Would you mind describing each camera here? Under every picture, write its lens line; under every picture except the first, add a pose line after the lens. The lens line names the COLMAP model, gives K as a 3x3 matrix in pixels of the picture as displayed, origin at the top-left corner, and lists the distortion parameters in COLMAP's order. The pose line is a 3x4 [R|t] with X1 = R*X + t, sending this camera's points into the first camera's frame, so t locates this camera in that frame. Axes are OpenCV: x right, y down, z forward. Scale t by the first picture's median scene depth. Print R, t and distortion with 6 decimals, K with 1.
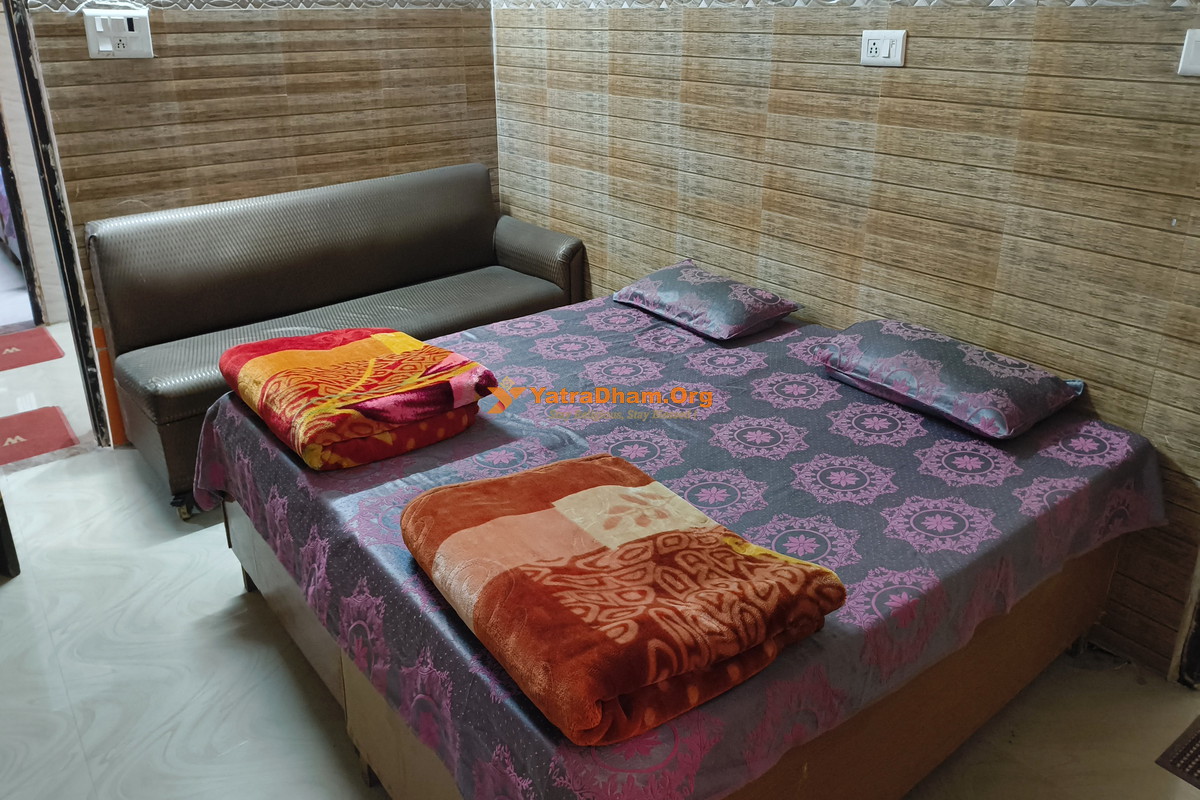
lens RADIAL K [[905.9, 0, 600.0], [0, 905.9, 400.0], [0, 0, 1]] dist [0.006003, -0.002120]
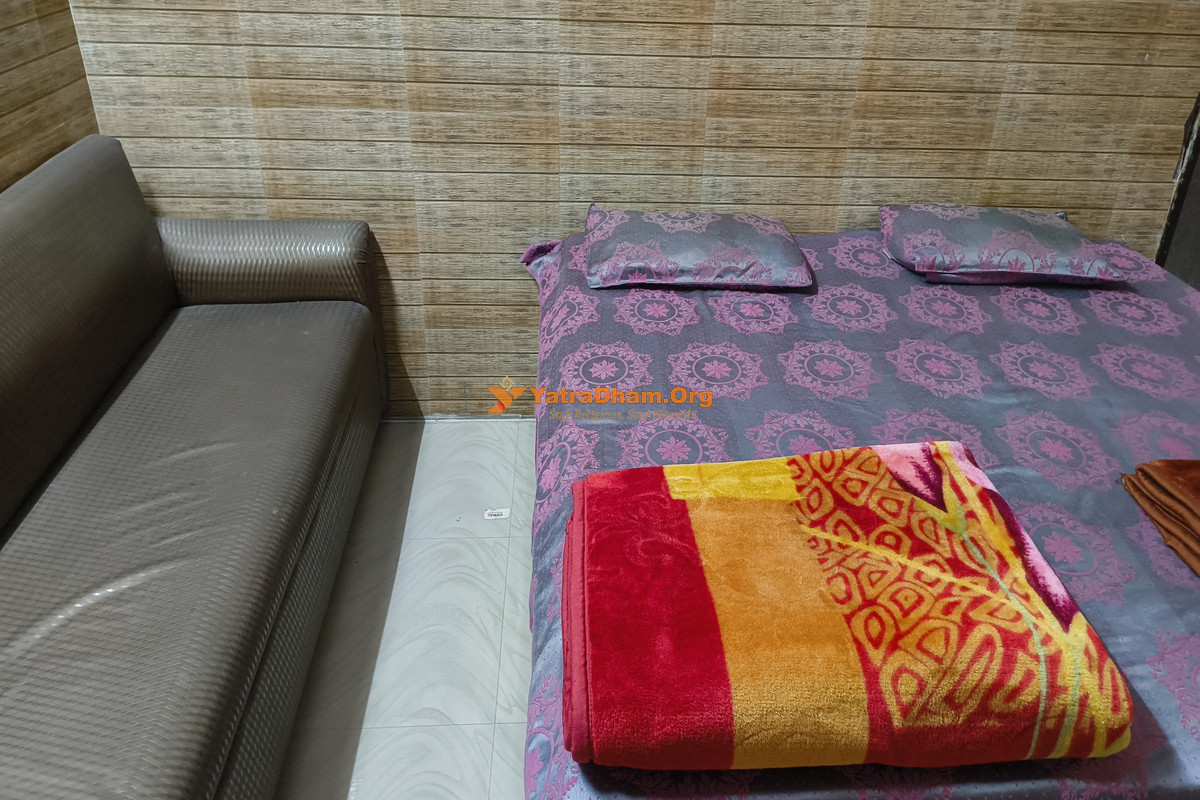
lens RADIAL K [[869.1, 0, 600.0], [0, 869.1, 400.0], [0, 0, 1]] dist [0.015631, -0.005511]
pose [[0.546006, -0.443507, 0.710759, -0.607627], [0.299063, 0.895669, 0.329148, -0.303970], [-0.782585, 0.032845, 0.621677, 0.681480]]
